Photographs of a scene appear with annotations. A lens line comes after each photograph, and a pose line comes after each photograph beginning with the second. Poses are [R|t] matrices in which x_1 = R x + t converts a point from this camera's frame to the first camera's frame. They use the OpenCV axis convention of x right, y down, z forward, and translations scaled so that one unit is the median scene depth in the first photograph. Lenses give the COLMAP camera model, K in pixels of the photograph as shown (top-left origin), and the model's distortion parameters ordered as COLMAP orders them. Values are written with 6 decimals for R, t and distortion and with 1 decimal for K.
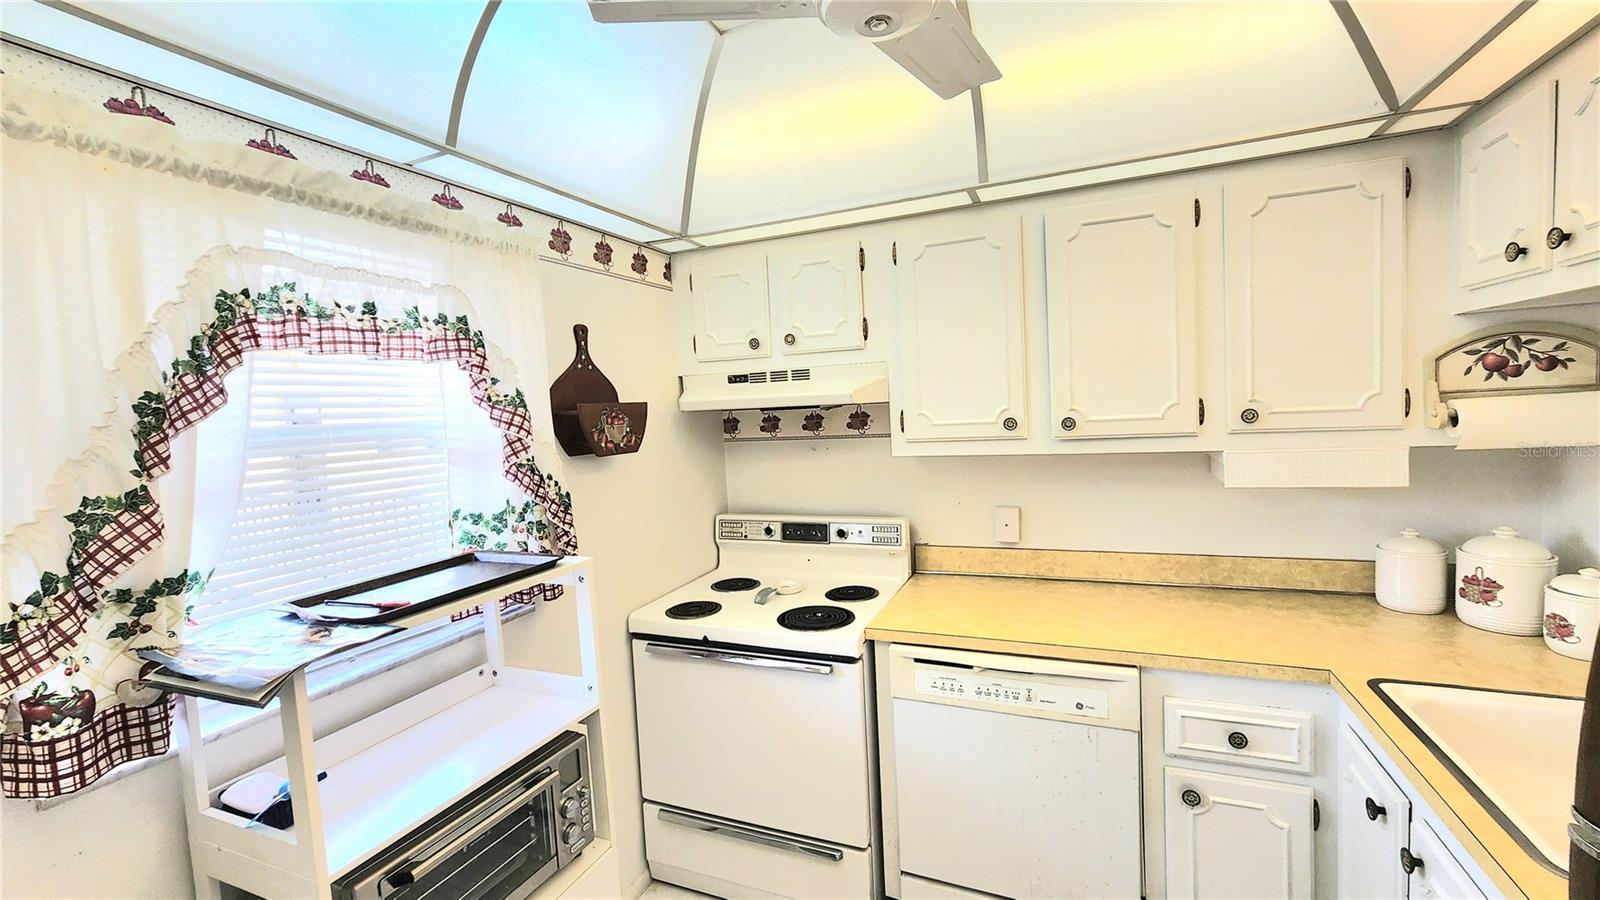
lens RADIAL K [[653.5, 0, 800.1], [0, 653.5, 444.1], [0, 0, 1]] dist [0.000469, -0.000396]
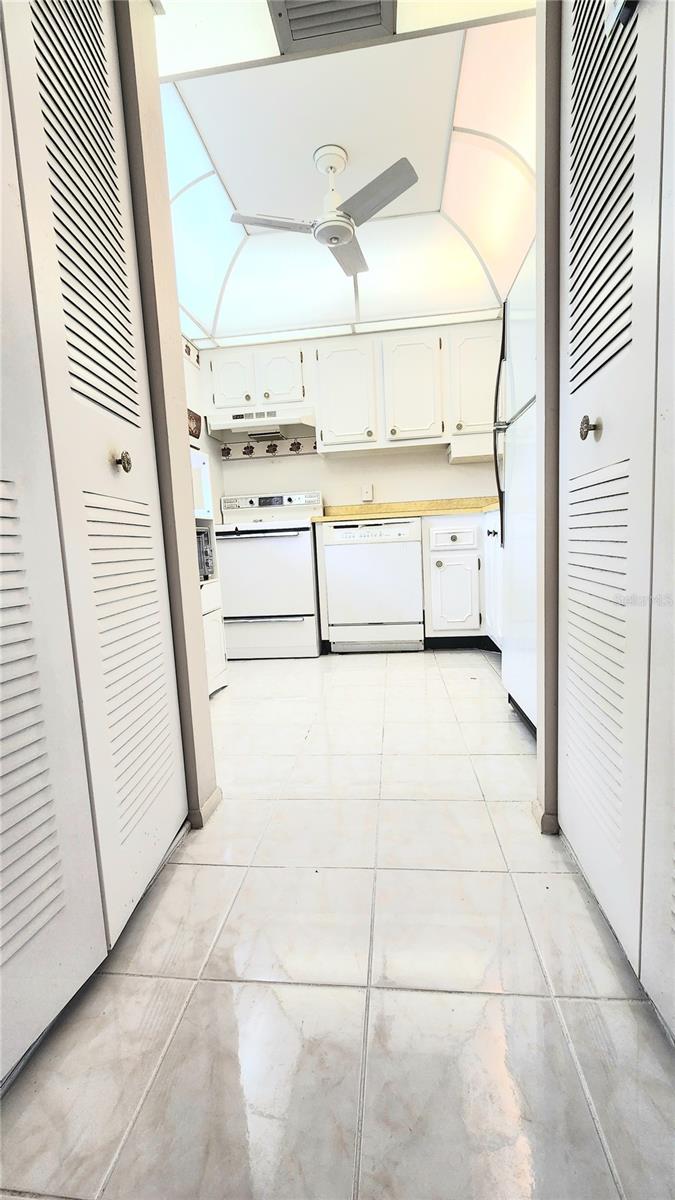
lens RADIAL K [[497.0, 0, 334.1], [0, 497.0, 608.3], [0, 0, 1]] dist [0.000137, -0.000287]
pose [[0.959324, -0.033532, 0.280308, -0.317567], [0.020998, 0.998646, 0.047600, 0.511374], [-0.281524, -0.039778, 0.958729, -0.682764]]
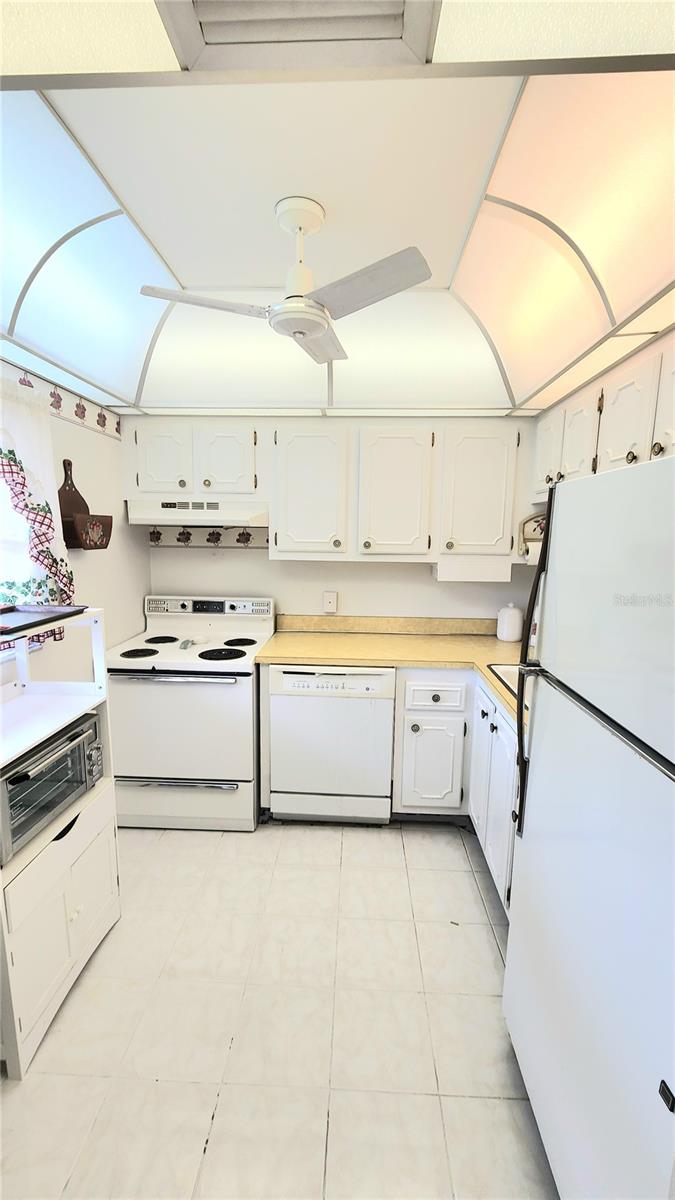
lens RADIAL K [[490.1, 0, 334.8], [0, 490.1, 598.4], [0, 0, 1]] dist [0.000469, -0.000396]
pose [[0.934797, 0.016108, 0.354818, -0.166689], [-0.040925, 0.997203, 0.062547, 0.036662], [-0.352818, -0.072990, 0.932841, -0.277220]]
